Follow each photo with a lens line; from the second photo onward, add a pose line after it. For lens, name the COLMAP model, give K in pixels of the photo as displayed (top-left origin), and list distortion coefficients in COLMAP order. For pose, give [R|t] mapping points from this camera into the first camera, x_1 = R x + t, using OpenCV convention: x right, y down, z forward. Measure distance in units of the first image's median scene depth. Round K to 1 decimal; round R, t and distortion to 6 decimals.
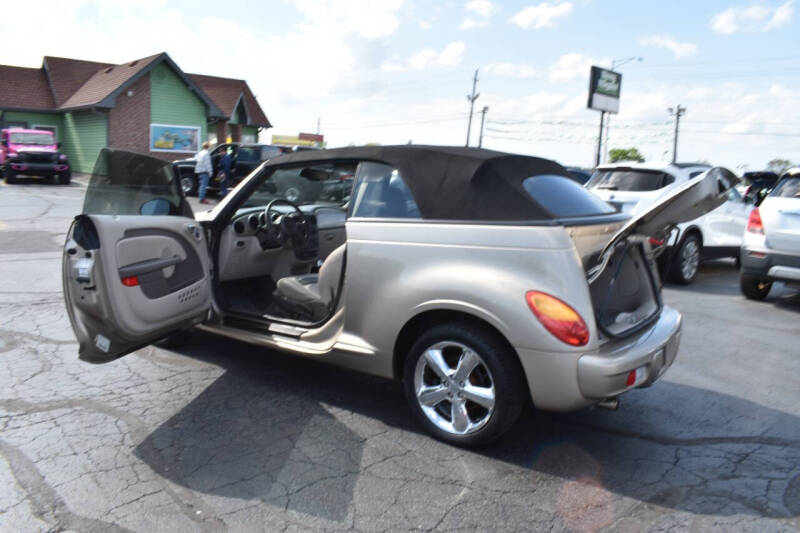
lens RADIAL K [[622.8, 0, 402.5], [0, 622.8, 266.2], [0, 0, 1]] dist [-0.098063, 0.012428]
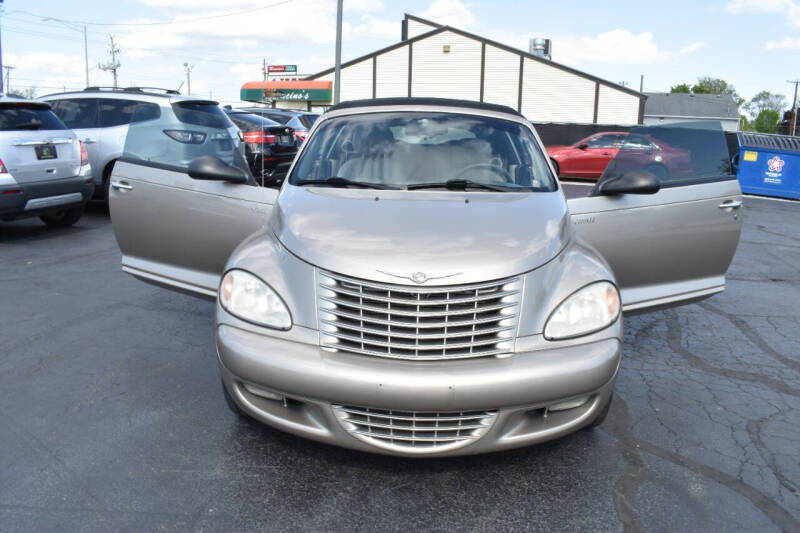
lens RADIAL K [[622.8, 0, 402.5], [0, 622.8, 266.2], [0, 0, 1]] dist [-0.098063, 0.012428]
pose [[-0.553755, -0.228842, 0.800616, -0.935743], [0.082938, 0.941554, 0.326491, -0.292563], [-0.828539, 0.247198, -0.502411, 1.747486]]
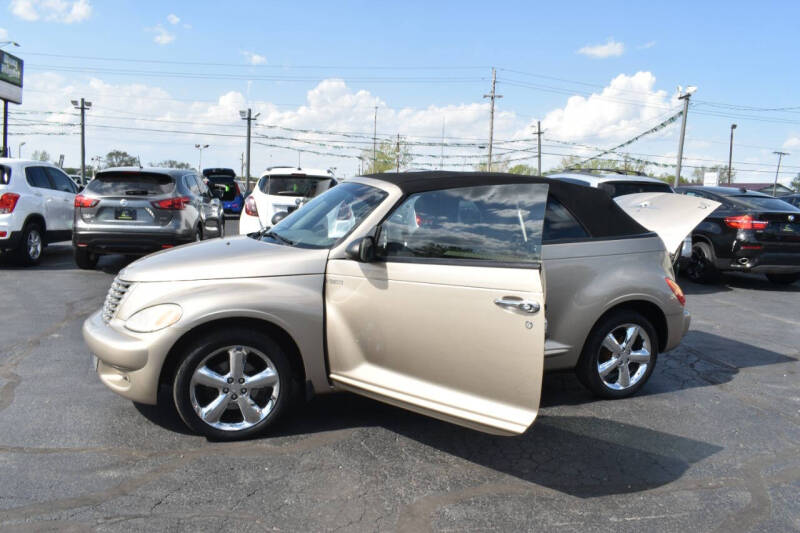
lens RADIAL K [[621.4, 0, 401.3], [0, 621.4, 264.1], [0, 0, 1]] dist [-0.099332, 0.012606]
pose [[0.543721, -0.114253, 0.831453, -1.055660], [0.104788, 0.992180, 0.067814, -0.125636], [-0.832699, 0.050254, 0.551441, 0.527488]]
